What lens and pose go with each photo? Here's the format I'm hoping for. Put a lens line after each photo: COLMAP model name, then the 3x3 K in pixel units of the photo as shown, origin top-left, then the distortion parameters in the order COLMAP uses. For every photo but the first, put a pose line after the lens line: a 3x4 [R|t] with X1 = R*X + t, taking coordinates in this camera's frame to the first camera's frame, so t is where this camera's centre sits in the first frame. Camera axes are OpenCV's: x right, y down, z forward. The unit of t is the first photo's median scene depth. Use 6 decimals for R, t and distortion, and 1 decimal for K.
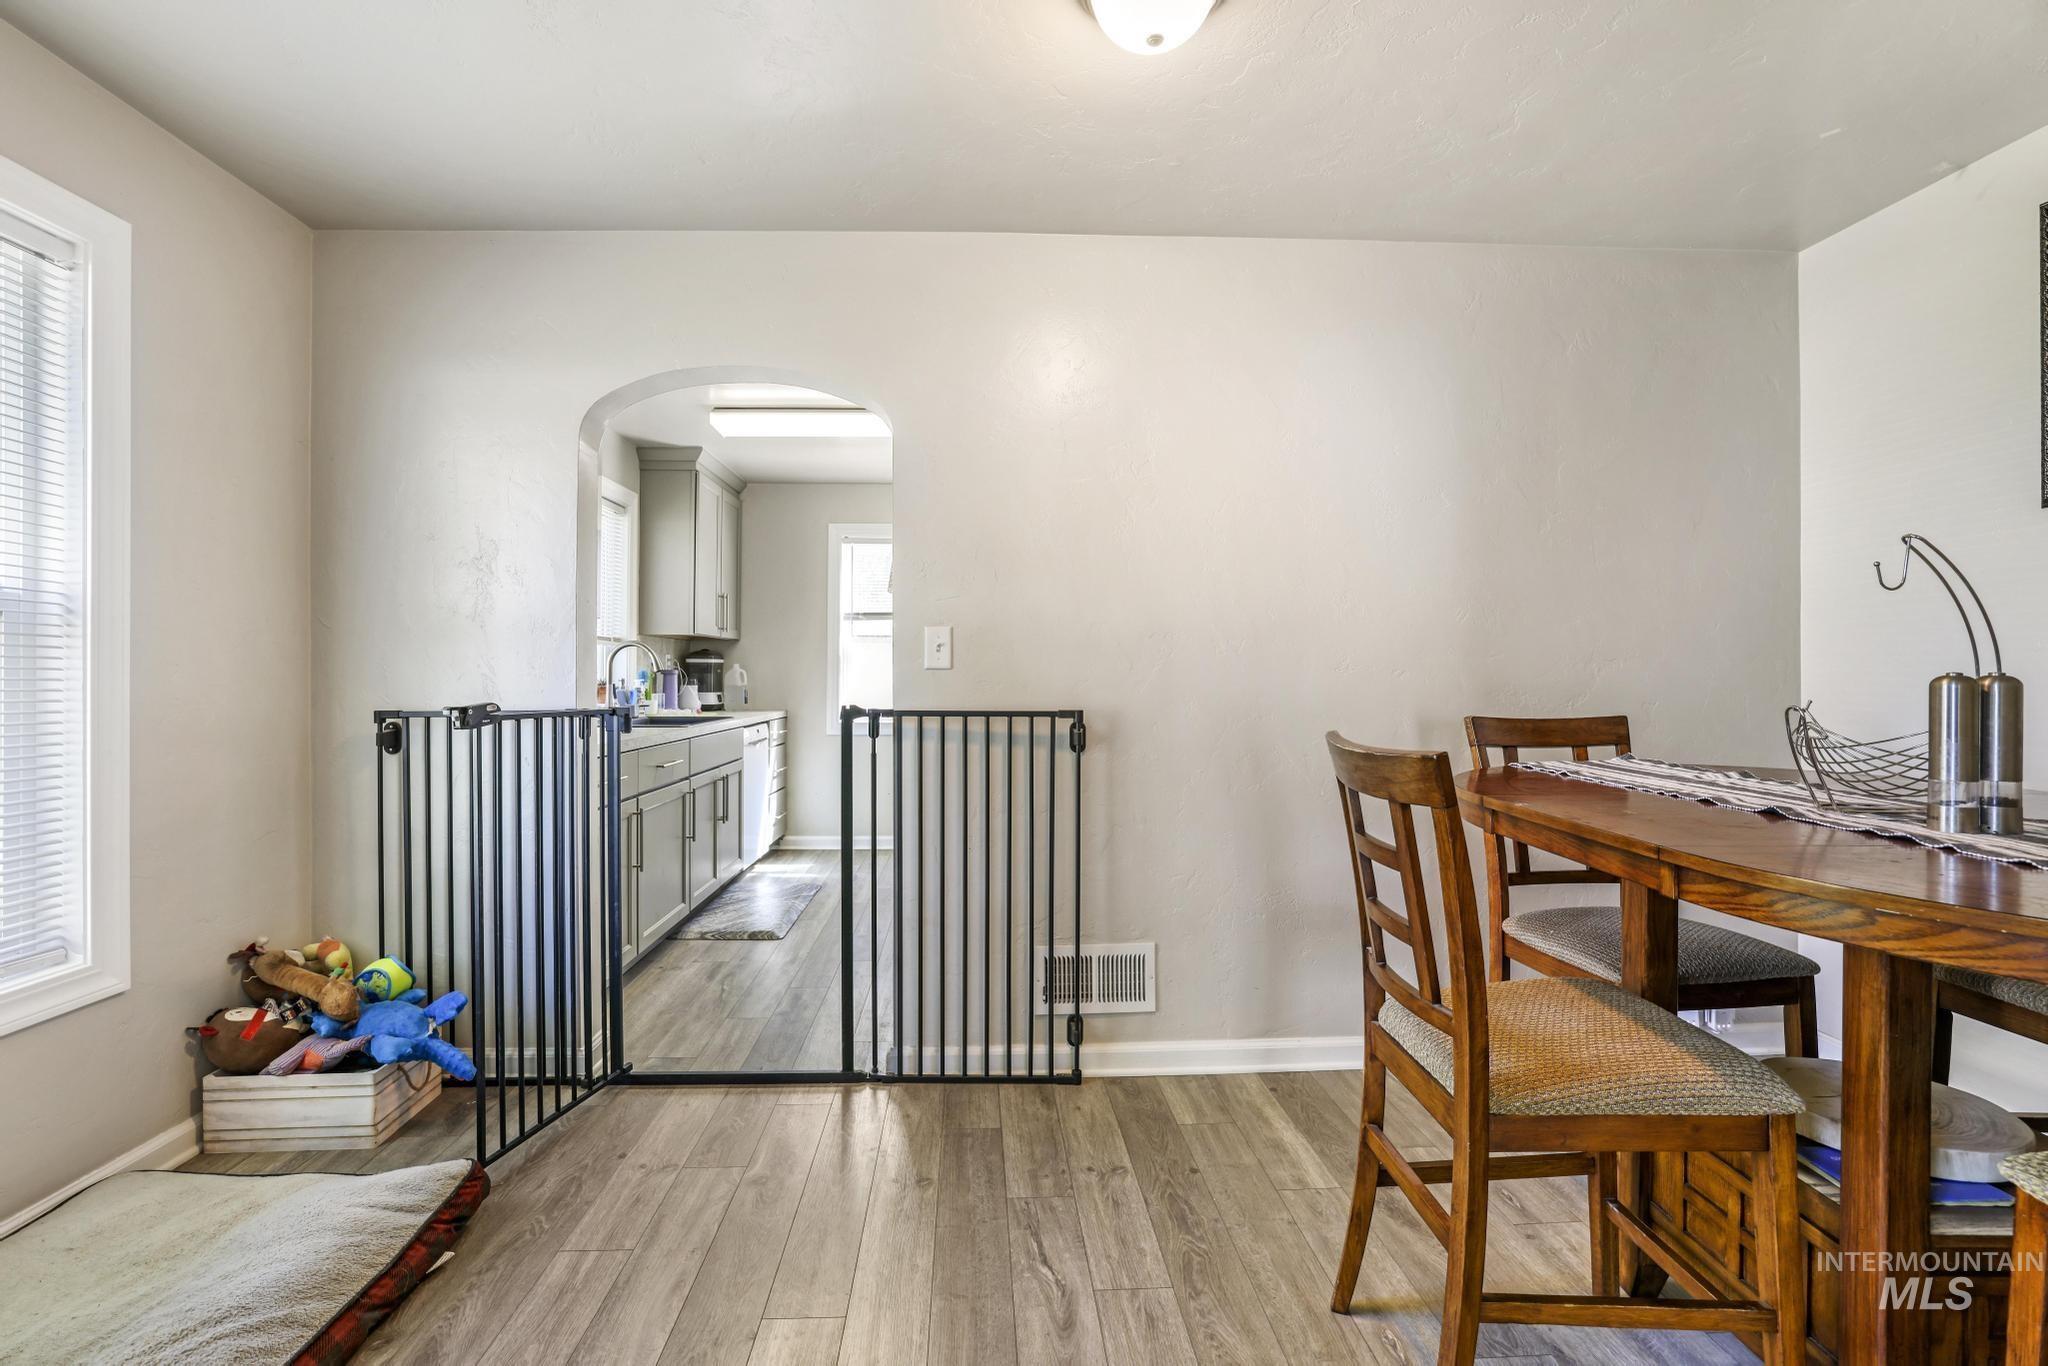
lens RADIAL K [[916.6, 0, 1020.5], [0, 916.6, 670.1], [0, 0, 1]] dist [-0.037442, 0.019255]
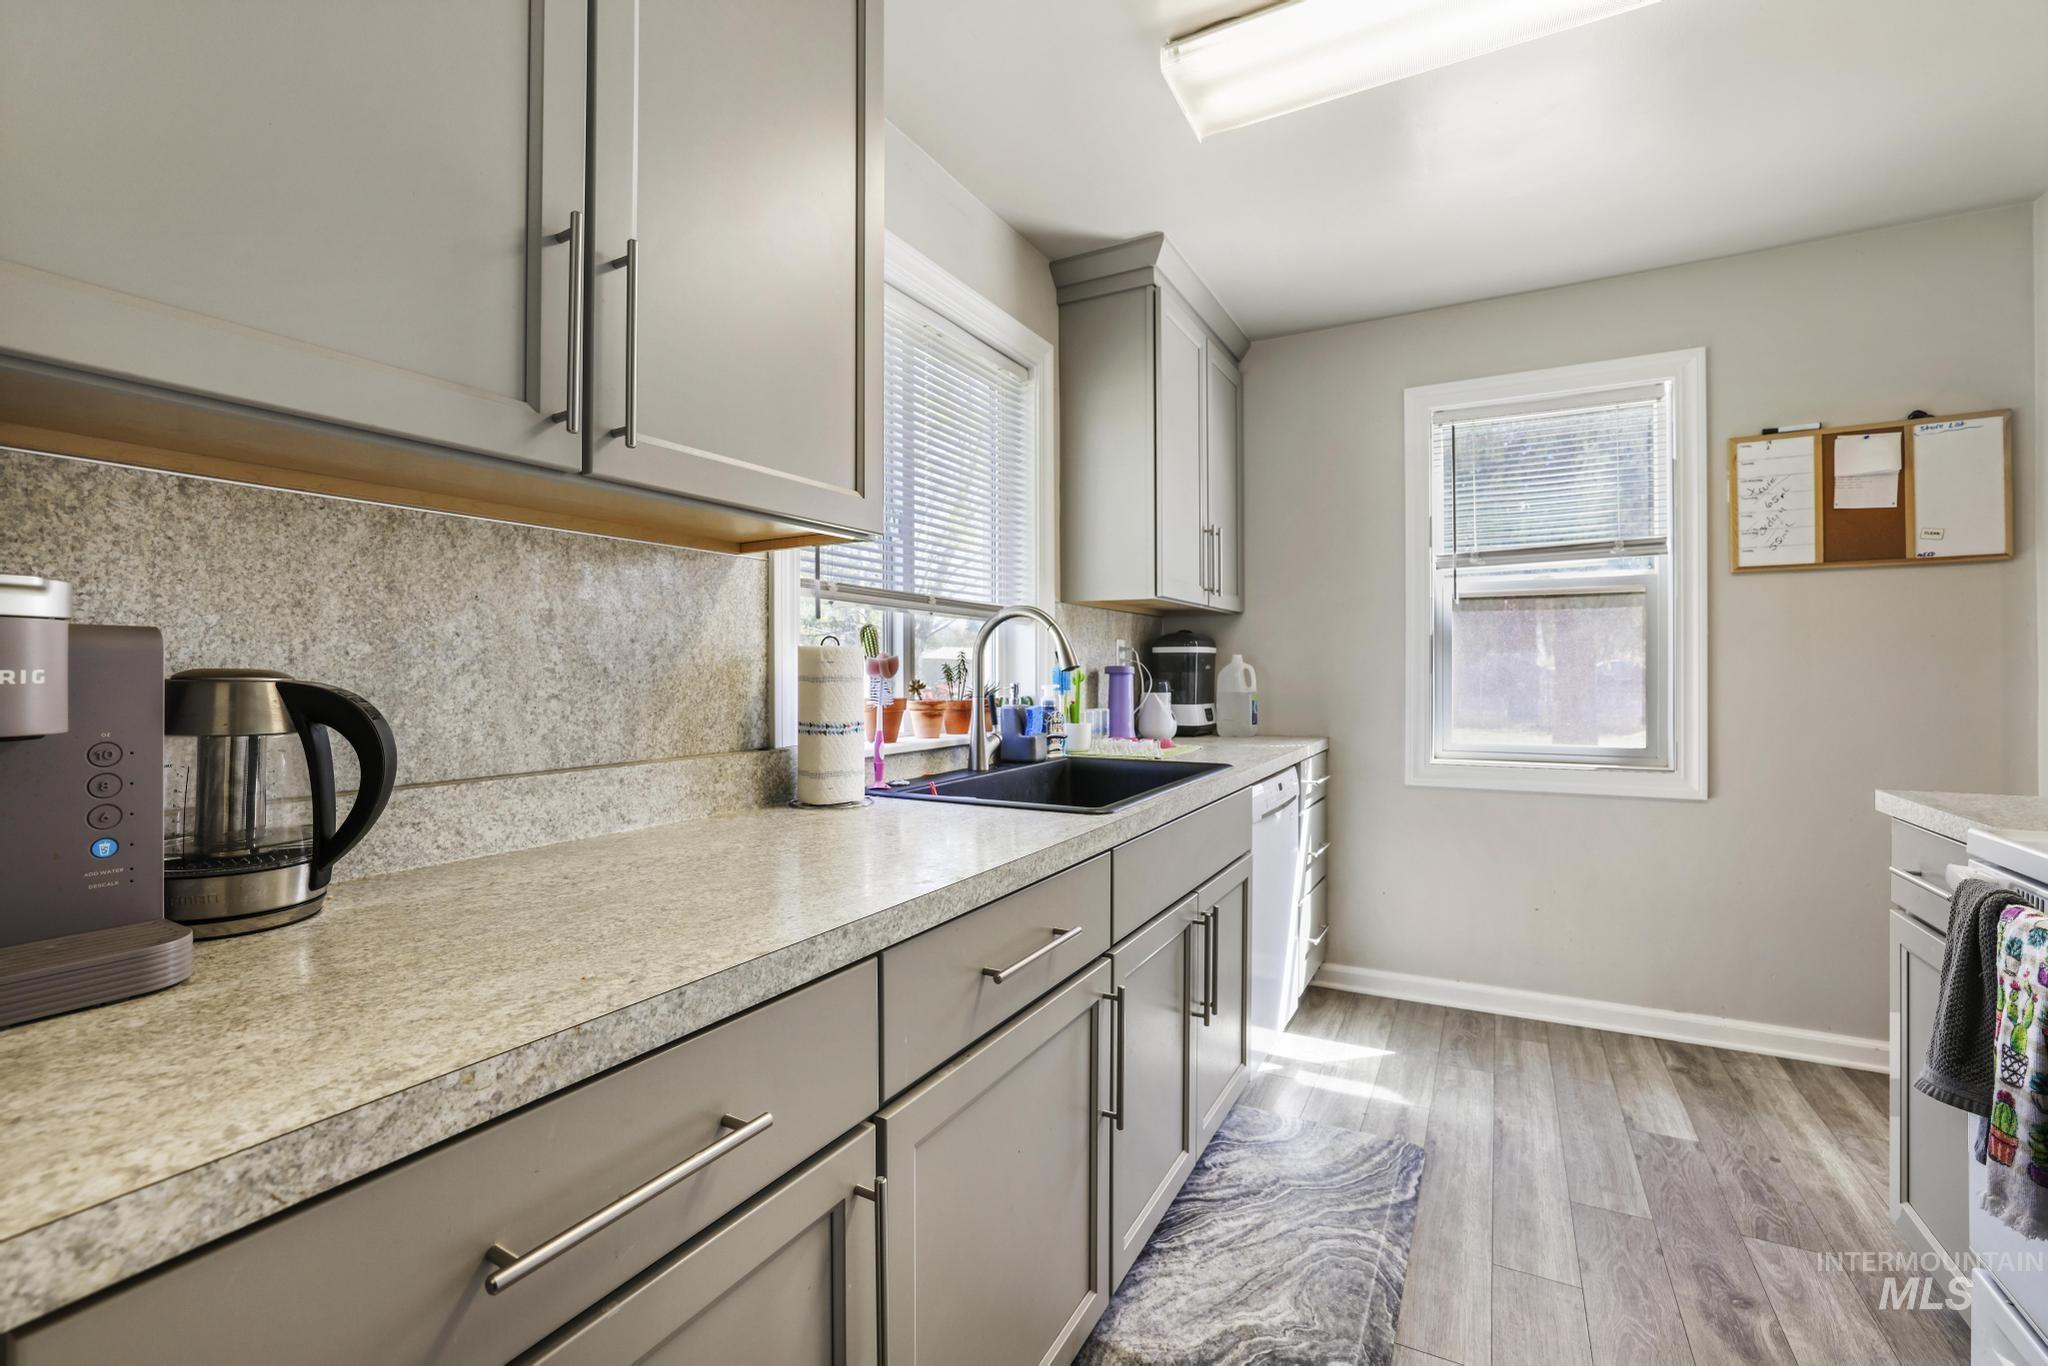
lens RADIAL K [[896.5, 0, 1021.2], [0, 896.5, 672.2], [0, 0, 1]] dist [-0.037677, 0.019098]
pose [[0.855657, -0.004873, -0.517520, -0.143788], [0.009382, 0.999937, 0.006096, -0.000291], [0.517458, -0.010072, 0.855649, 0.472777]]
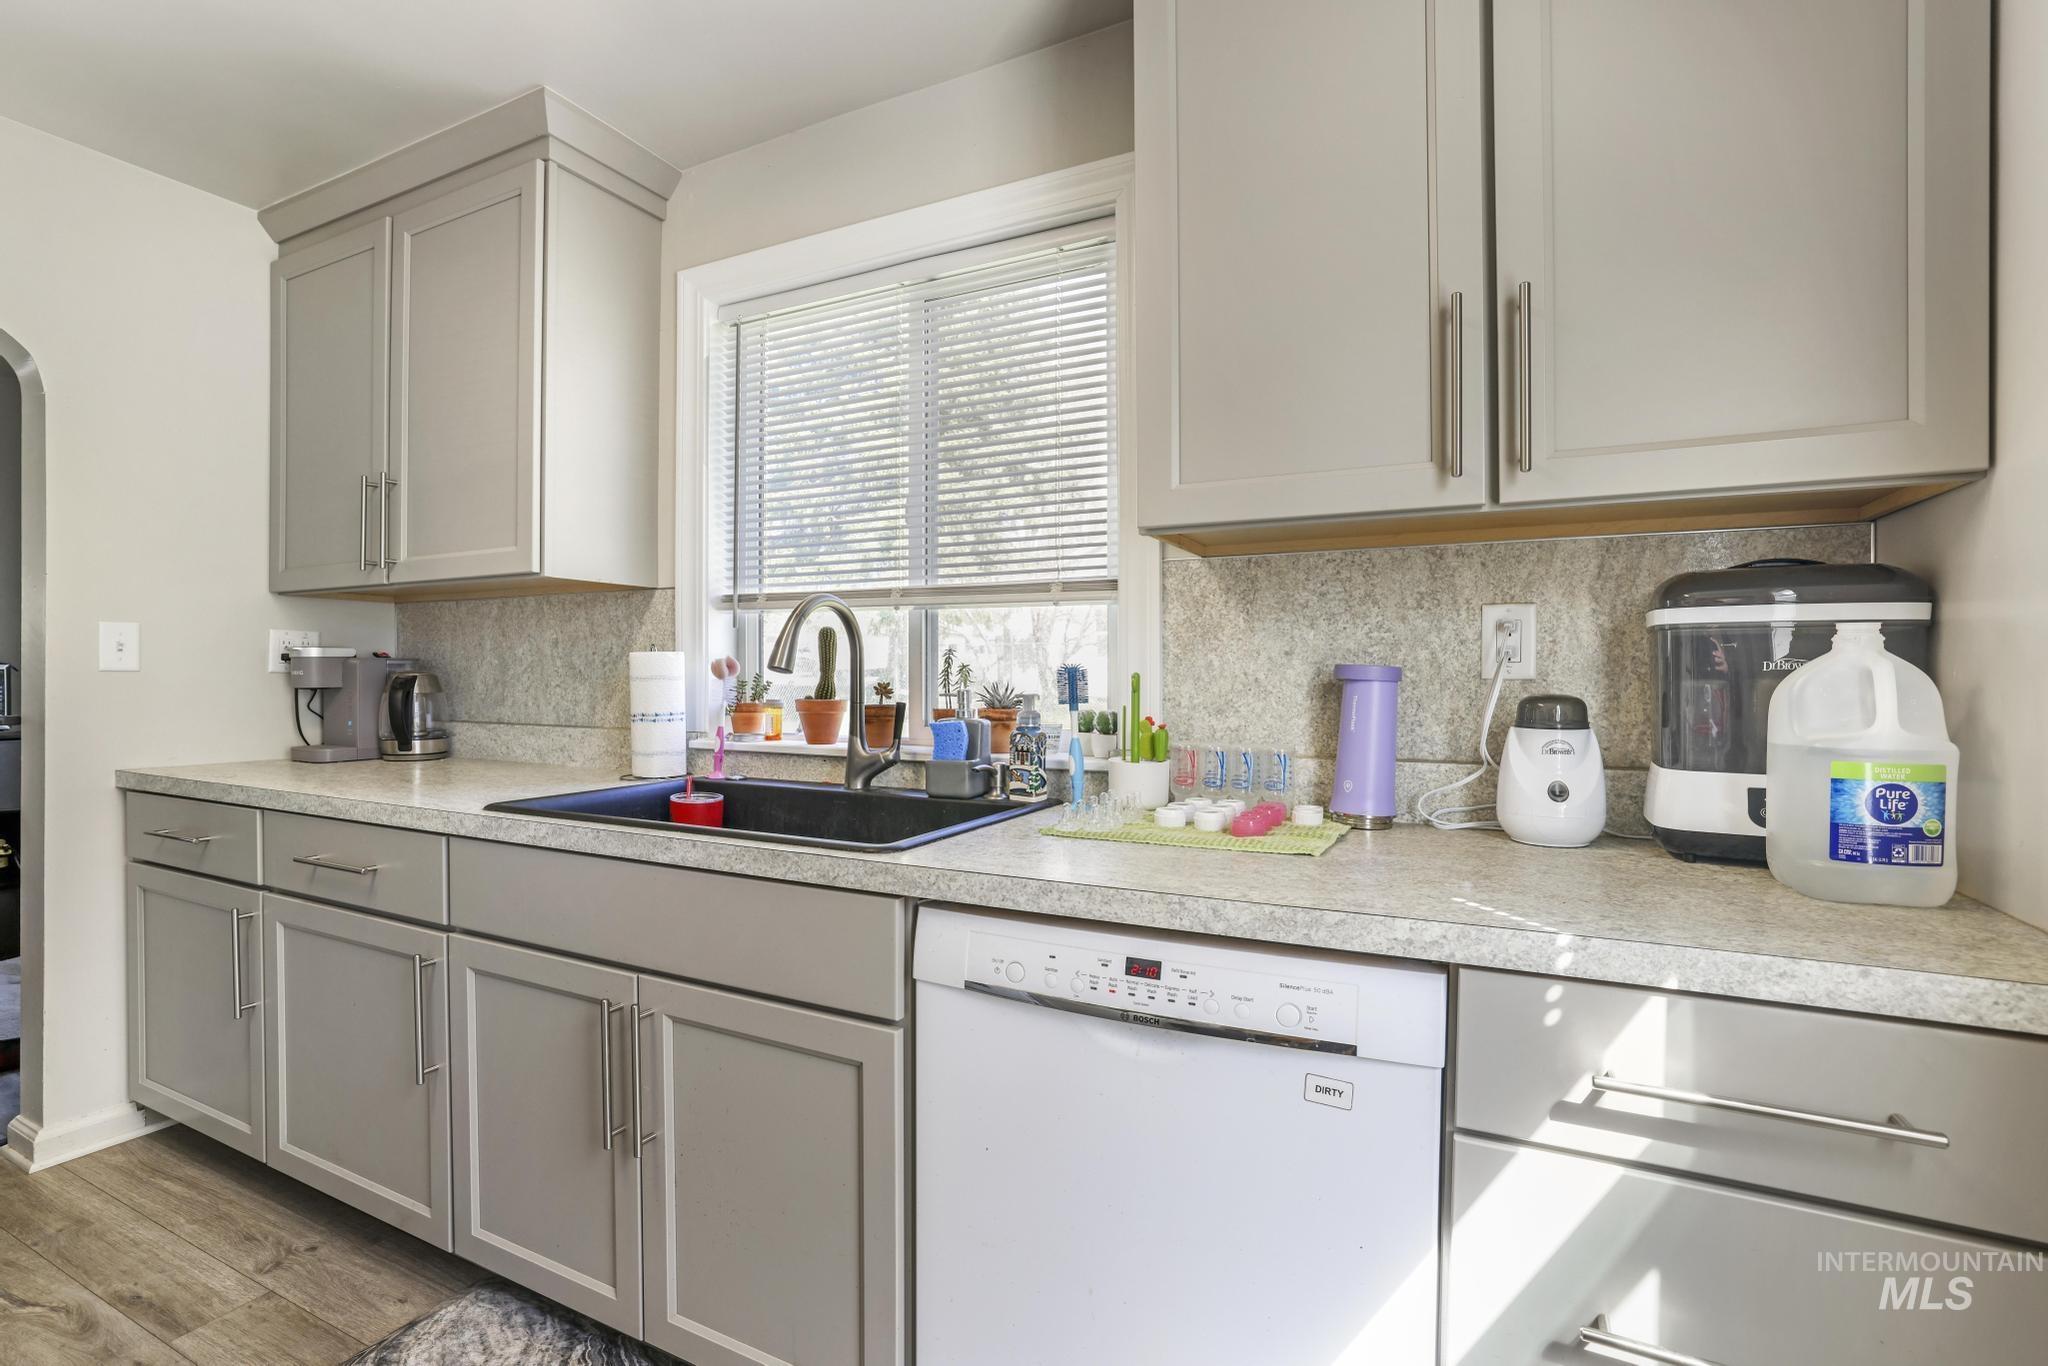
lens RADIAL K [[916.6, 0, 1020.5], [0, 916.6, 670.1], [0, 0, 1]] dist [-0.037442, 0.019255]
pose [[-0.482536, -0.024289, -0.875539, -0.093658], [-0.004744, 0.999673, -0.025118, 0.008442], [0.875863, -0.007966, -0.482494, 0.993164]]
